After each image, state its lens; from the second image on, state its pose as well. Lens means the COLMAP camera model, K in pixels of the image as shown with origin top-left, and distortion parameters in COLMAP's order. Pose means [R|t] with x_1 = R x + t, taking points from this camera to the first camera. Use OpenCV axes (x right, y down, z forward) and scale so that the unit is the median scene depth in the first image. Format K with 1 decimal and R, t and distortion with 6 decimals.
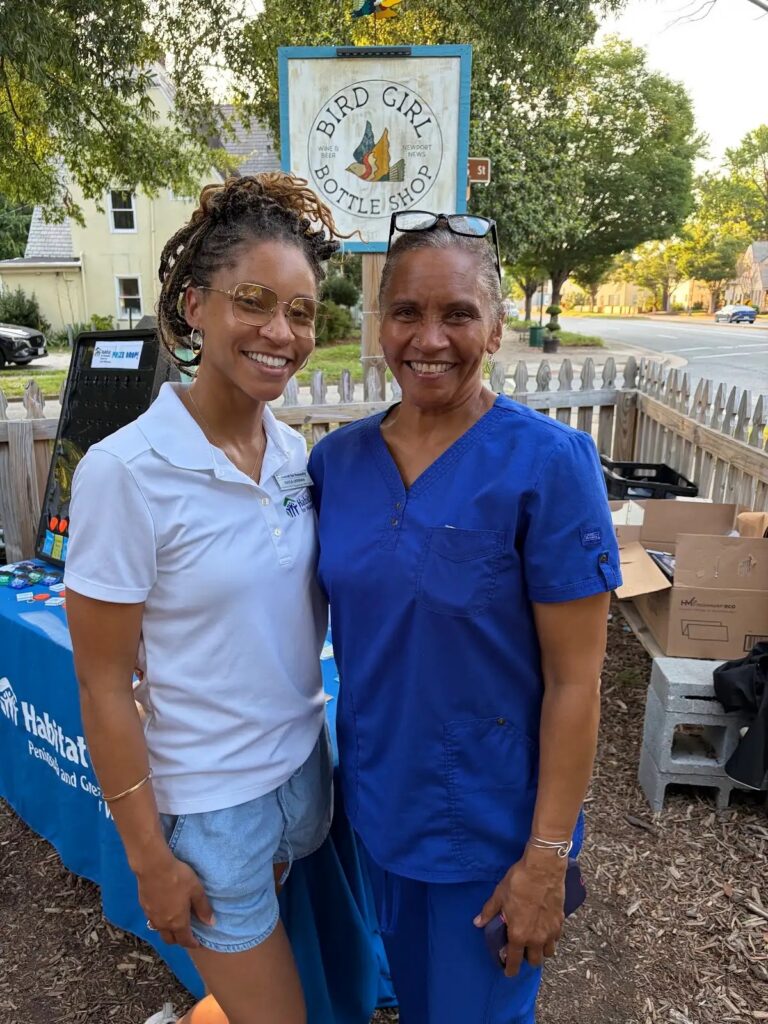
lens RADIAL K [[744.0, 0, 379.1], [0, 744.0, 515.6], [0, 0, 1]] dist [0.036644, -0.026341]
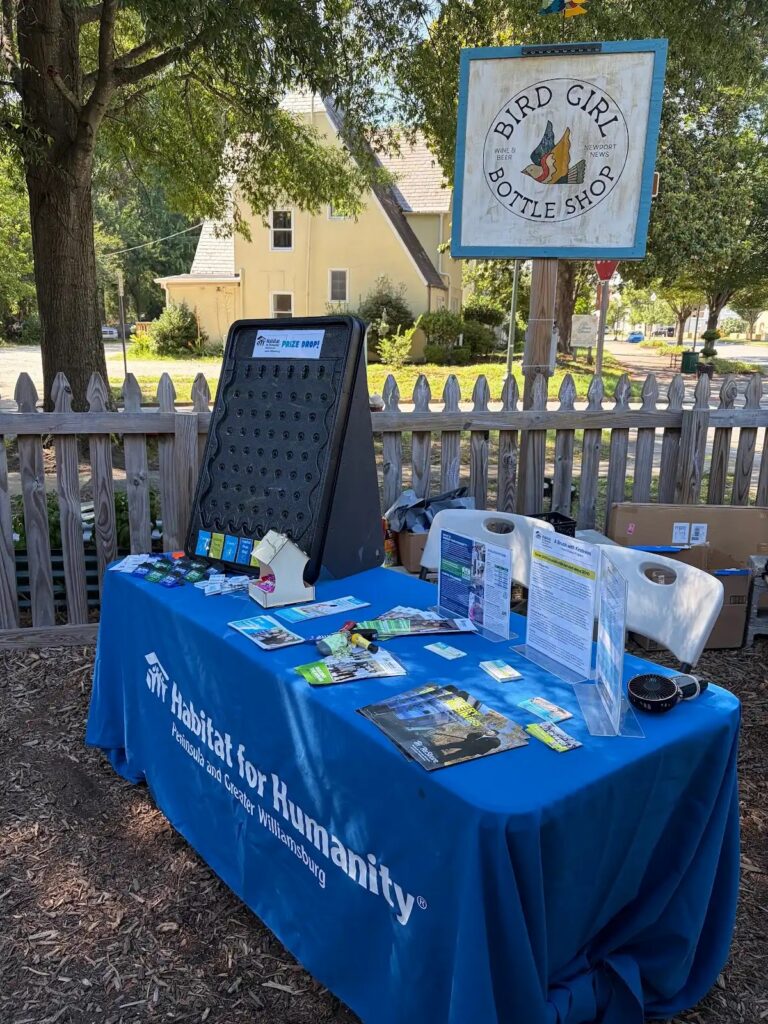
lens RADIAL K [[744.0, 0, 385.8], [0, 744.0, 513.7], [0, 0, 1]] dist [0.036644, -0.026341]
pose [[0.984571, 0.066564, -0.161832, -0.013872], [-0.071080, 0.997222, -0.022267, 0.004851], [0.159900, 0.033427, 0.986567, 0.015391]]
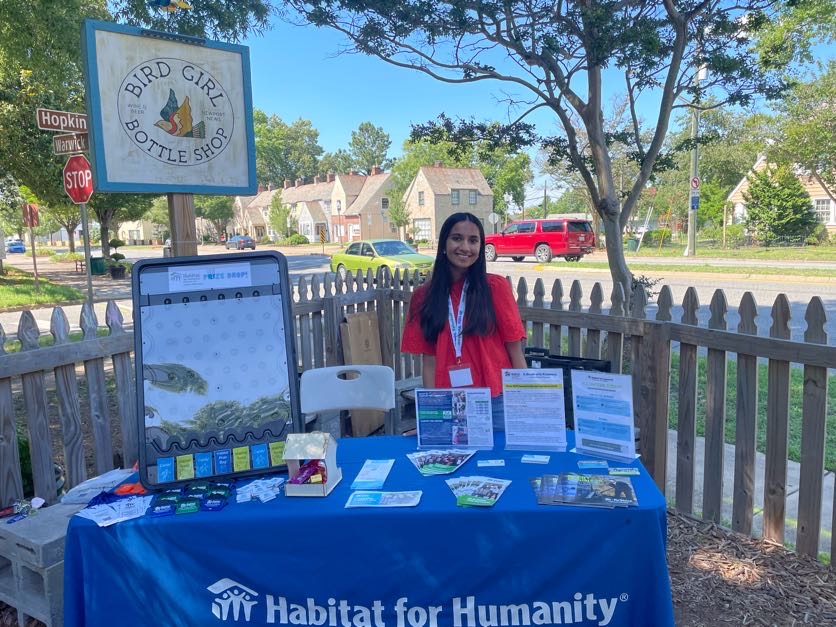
lens RADIAL K [[612.8, 0, 367.9], [0, 612.8, 323.2], [0, 0, 1]] dist [0.023152, -0.012839]
pose [[0.781230, -0.105799, 0.615213, -0.182912], [0.193352, 0.978077, -0.077327, -0.006883], [-0.593545, 0.179363, 0.784559, 0.041465]]
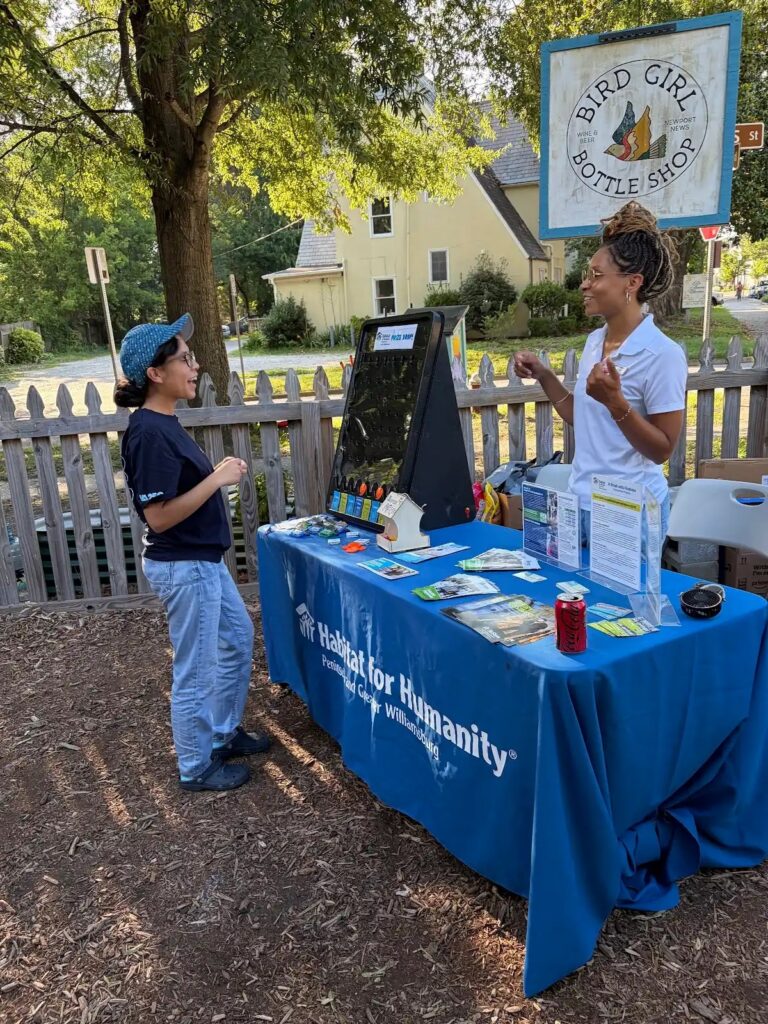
lens RADIAL K [[744.0, 0, 393.3], [0, 744.0, 513.4], [0, 0, 1]] dist [0.036644, -0.026341]
pose [[0.954774, 0.029144, -0.295900, -0.000940], [-0.027519, 0.999575, 0.009657, 0.012081], [0.296055, -0.001077, 0.955170, -0.027308]]
